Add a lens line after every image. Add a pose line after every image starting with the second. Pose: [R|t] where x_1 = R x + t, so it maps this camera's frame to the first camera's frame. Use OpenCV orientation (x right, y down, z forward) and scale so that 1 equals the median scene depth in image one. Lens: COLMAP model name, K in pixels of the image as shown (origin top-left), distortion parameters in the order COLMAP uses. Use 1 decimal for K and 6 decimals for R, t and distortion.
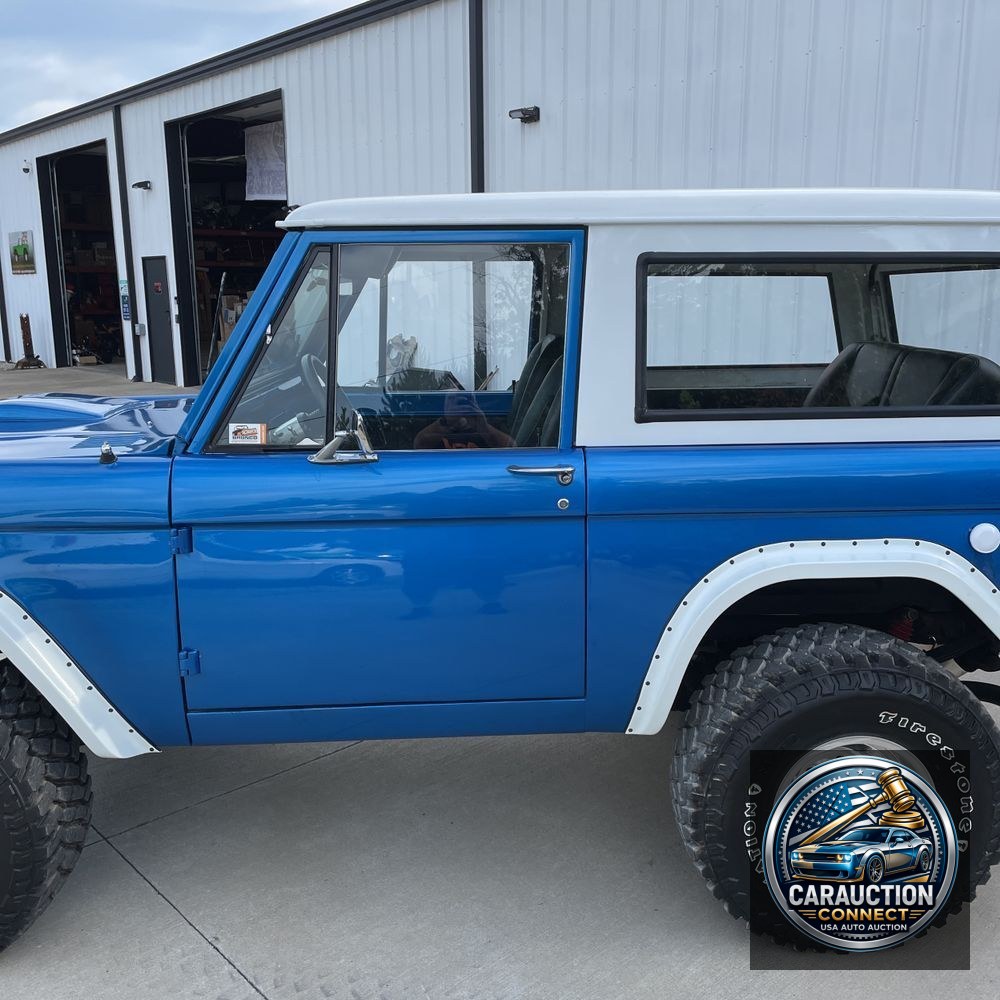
lens RADIAL K [[1015.4, 0, 501.5], [0, 1015.4, 486.0], [0, 0, 1]] dist [0.109478, -0.155631]
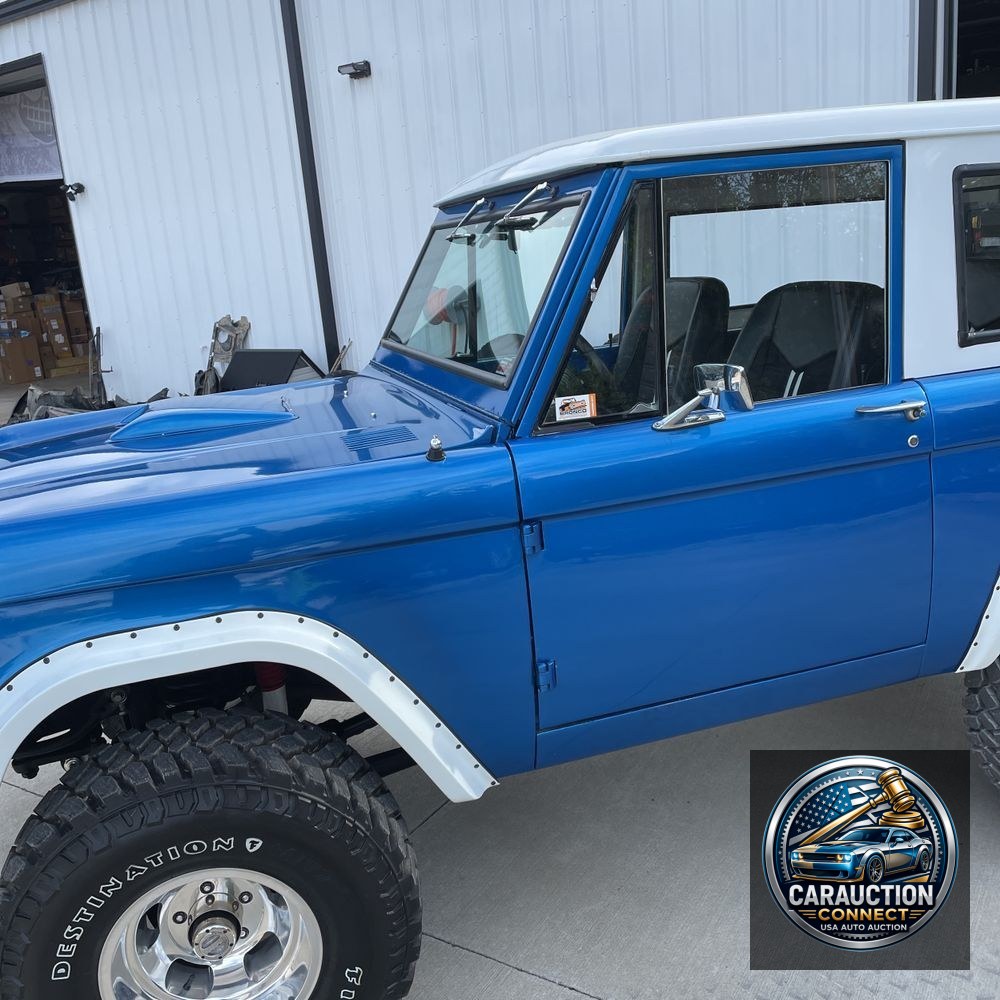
lens RADIAL K [[1015.4, 0, 501.5], [0, 1015.4, 486.0], [0, 0, 1]] dist [0.109478, -0.155631]
pose [[0.961528, -0.133827, 0.239906, -0.178210], [0.126558, 0.990914, 0.045528, -0.010814], [-0.243819, -0.013414, 0.969728, 0.058024]]
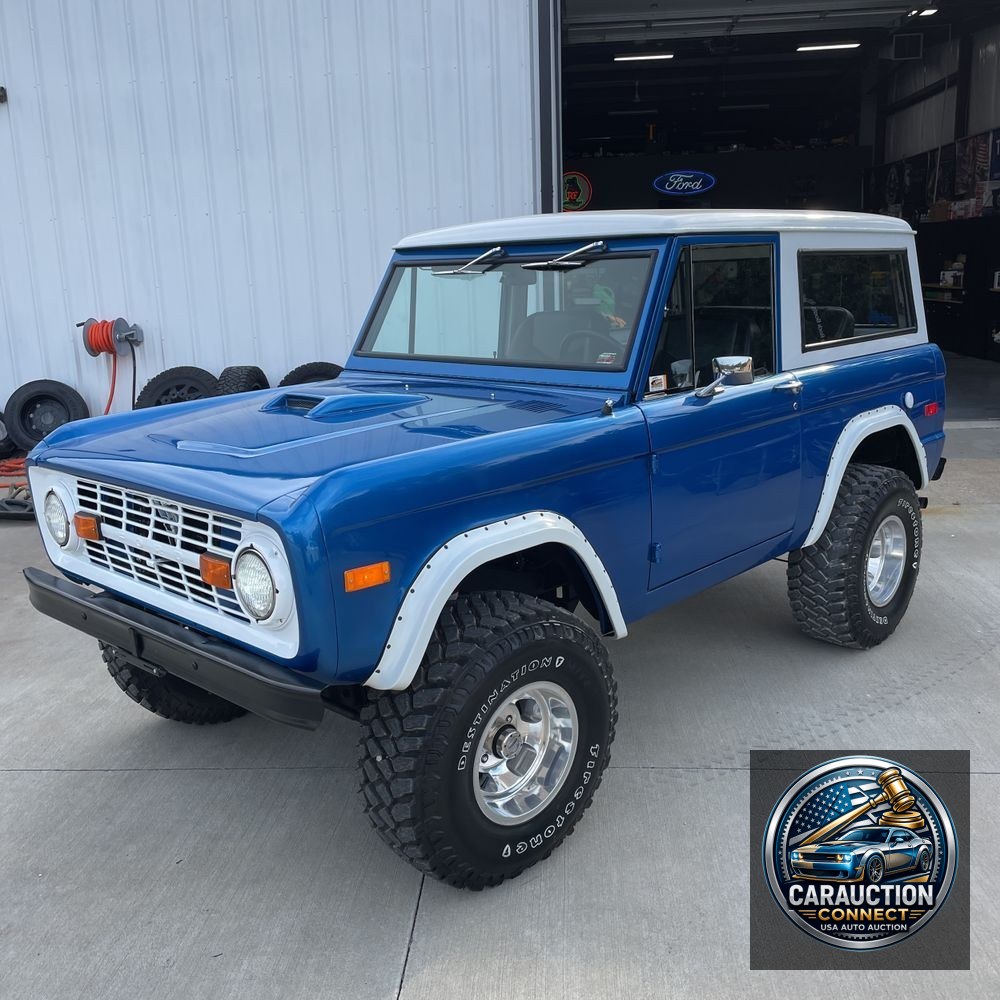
lens RADIAL K [[1015.4, 0, 501.5], [0, 1015.4, 486.0], [0, 0, 1]] dist [0.109478, -0.155631]
pose [[0.716957, -0.164503, 0.677430, -0.459237], [0.160601, 0.984596, 0.069122, -0.014720], [-0.678366, 0.059238, 0.732332, 0.047629]]
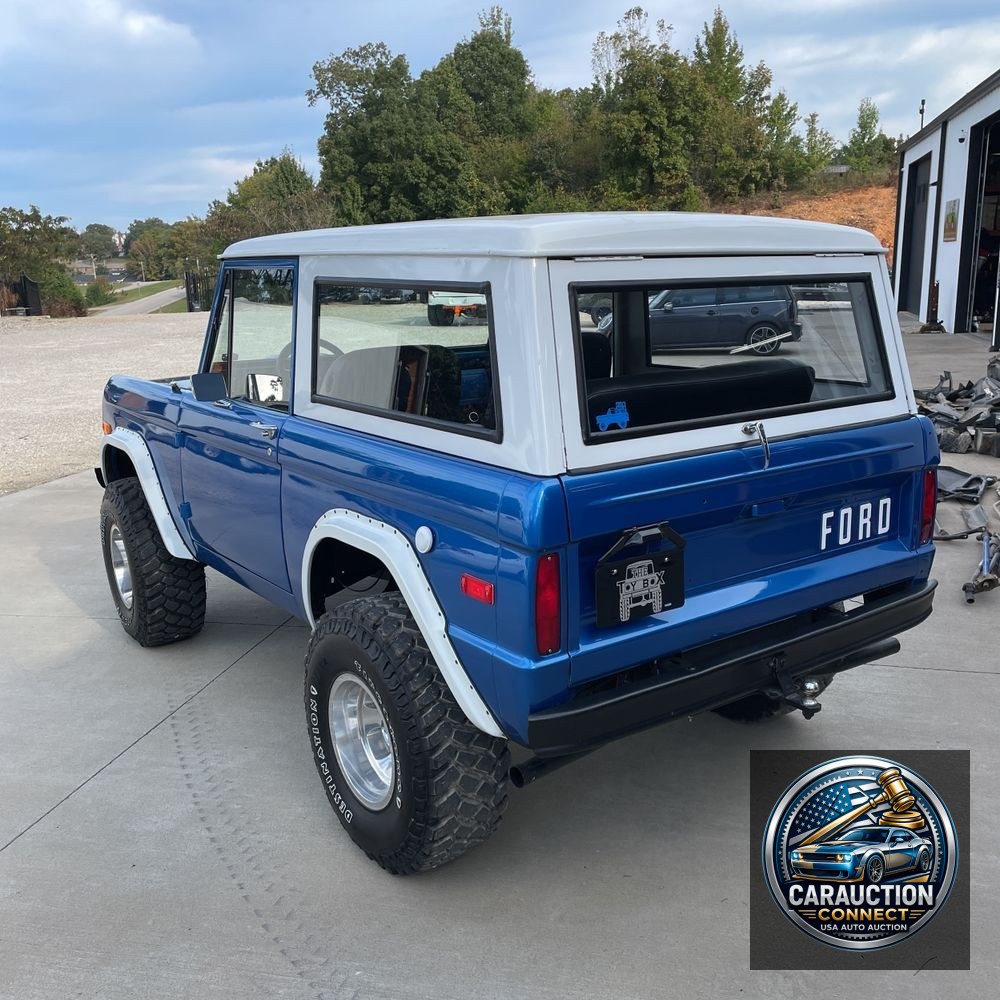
lens RADIAL K [[1004.9, 0, 499.7], [0, 1004.9, 485.2], [0, 0, 1]] dist [0.101390, -0.140944]
pose [[0.564308, 0.174661, -0.806876, 0.465247], [-0.142511, 0.983301, 0.113182, -0.047589], [0.813171, 0.051119, 0.579776, 0.147366]]
